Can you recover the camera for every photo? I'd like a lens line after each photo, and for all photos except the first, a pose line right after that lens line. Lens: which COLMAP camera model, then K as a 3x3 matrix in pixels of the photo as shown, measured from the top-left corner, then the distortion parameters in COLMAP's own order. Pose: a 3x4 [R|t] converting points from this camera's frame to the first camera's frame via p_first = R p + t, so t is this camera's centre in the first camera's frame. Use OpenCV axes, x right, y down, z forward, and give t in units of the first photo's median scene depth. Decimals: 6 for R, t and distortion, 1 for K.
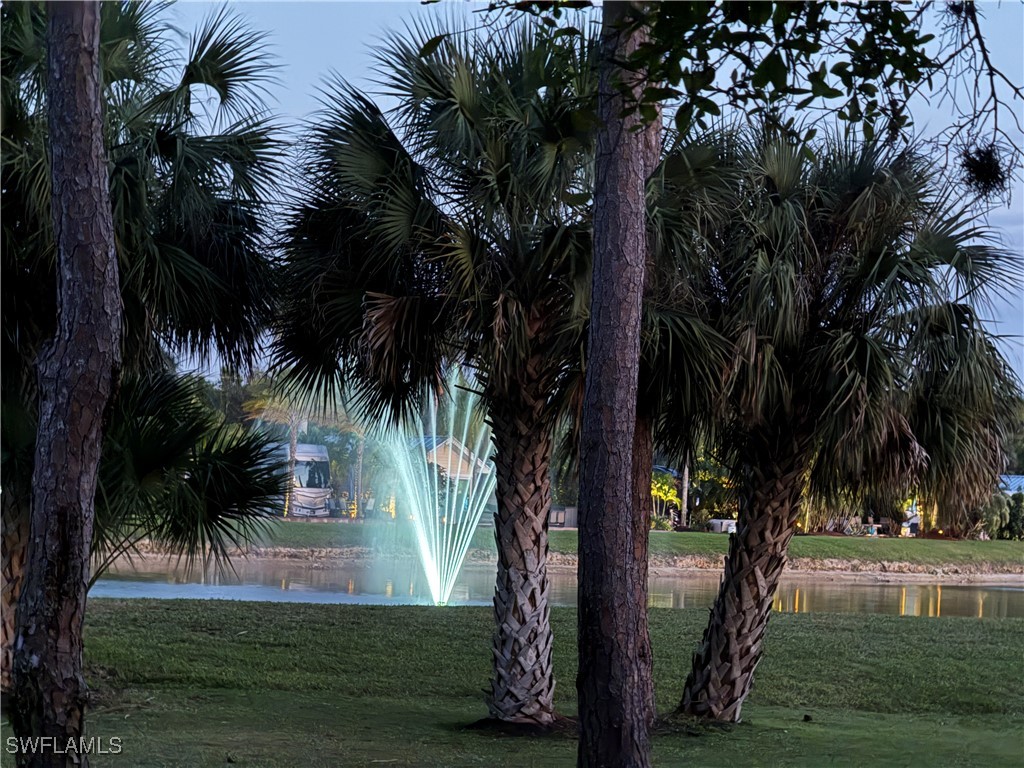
lens RADIAL K [[3611.8, 0, 514.2], [0, 3611.8, 390.1], [0, 0, 1]] dist [0.291350, 0.000000]
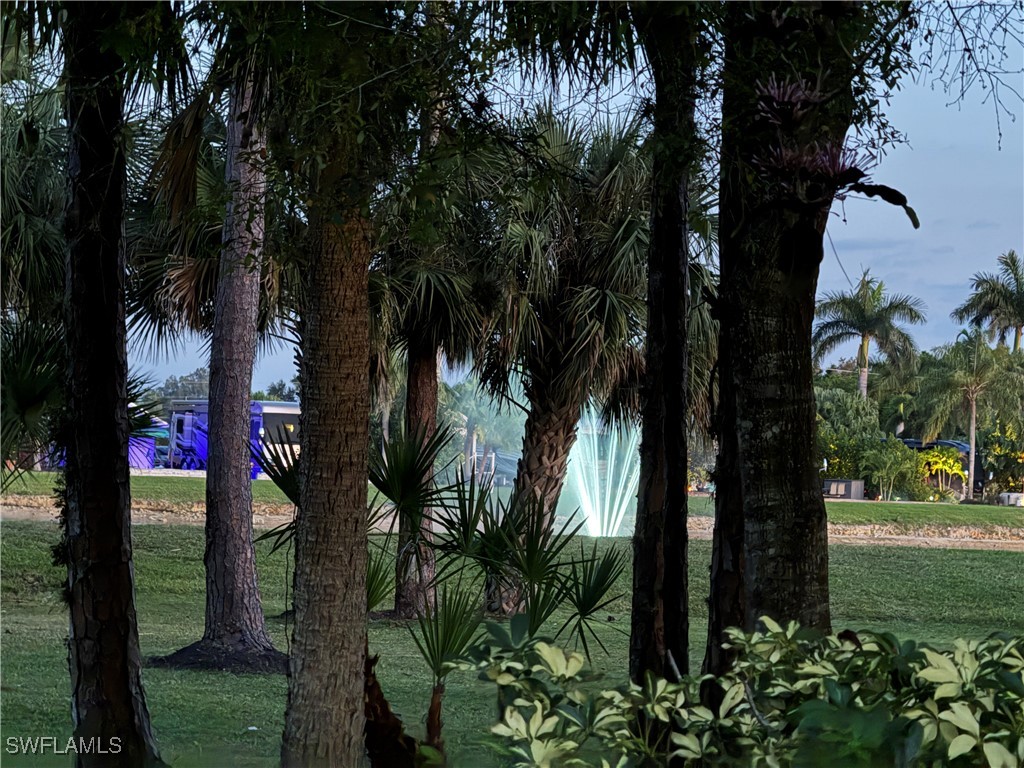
lens RADIAL K [[3611.8, 0, 503.4], [0, 3611.8, 382.1], [0, 0, 1]] dist [0.291350, 0.000000]
pose [[0.992852, -0.002137, -0.119337, 0.197524], [0.002369, 0.999996, 0.001806, 0.012459], [0.119332, -0.002076, 0.992852, -0.175798]]
